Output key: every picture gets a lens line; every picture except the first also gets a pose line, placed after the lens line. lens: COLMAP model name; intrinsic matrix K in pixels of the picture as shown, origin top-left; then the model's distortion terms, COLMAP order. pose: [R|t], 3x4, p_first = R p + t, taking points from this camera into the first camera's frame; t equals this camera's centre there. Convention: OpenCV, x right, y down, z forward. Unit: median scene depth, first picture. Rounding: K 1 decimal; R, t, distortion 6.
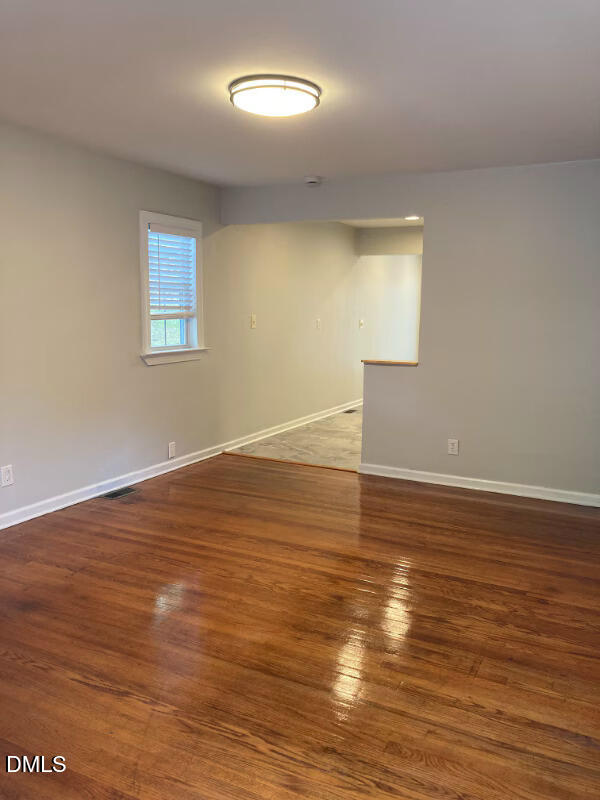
lens RADIAL K [[659.5, 0, 300.0], [0, 659.5, 400.0], [0, 0, 1]] dist [0.072385, -0.061544]
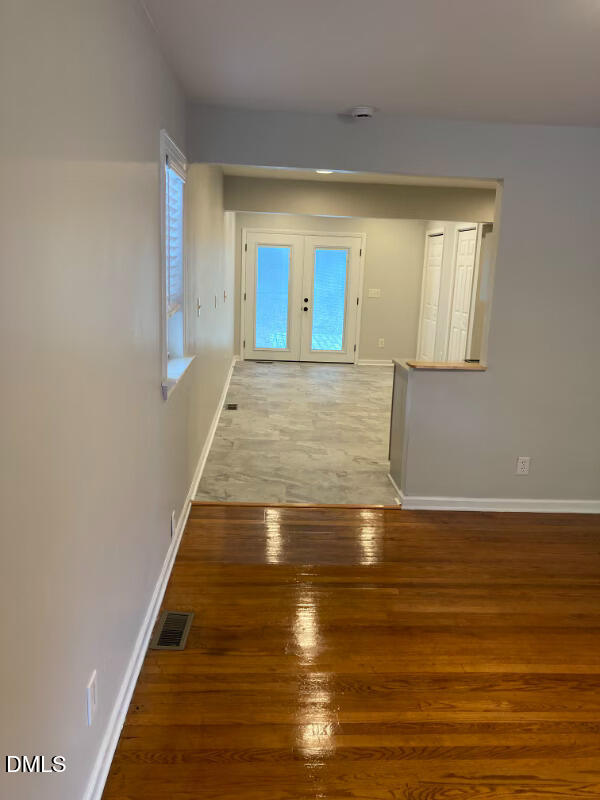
lens RADIAL K [[659.5, 0, 300.0], [0, 659.5, 400.0], [0, 0, 1]] dist [0.072385, -0.061544]
pose [[0.864058, -0.087811, 0.495674, -0.457539], [0.049164, 0.994681, 0.090509, -0.109868], [-0.500985, -0.053836, 0.863780, 0.462950]]
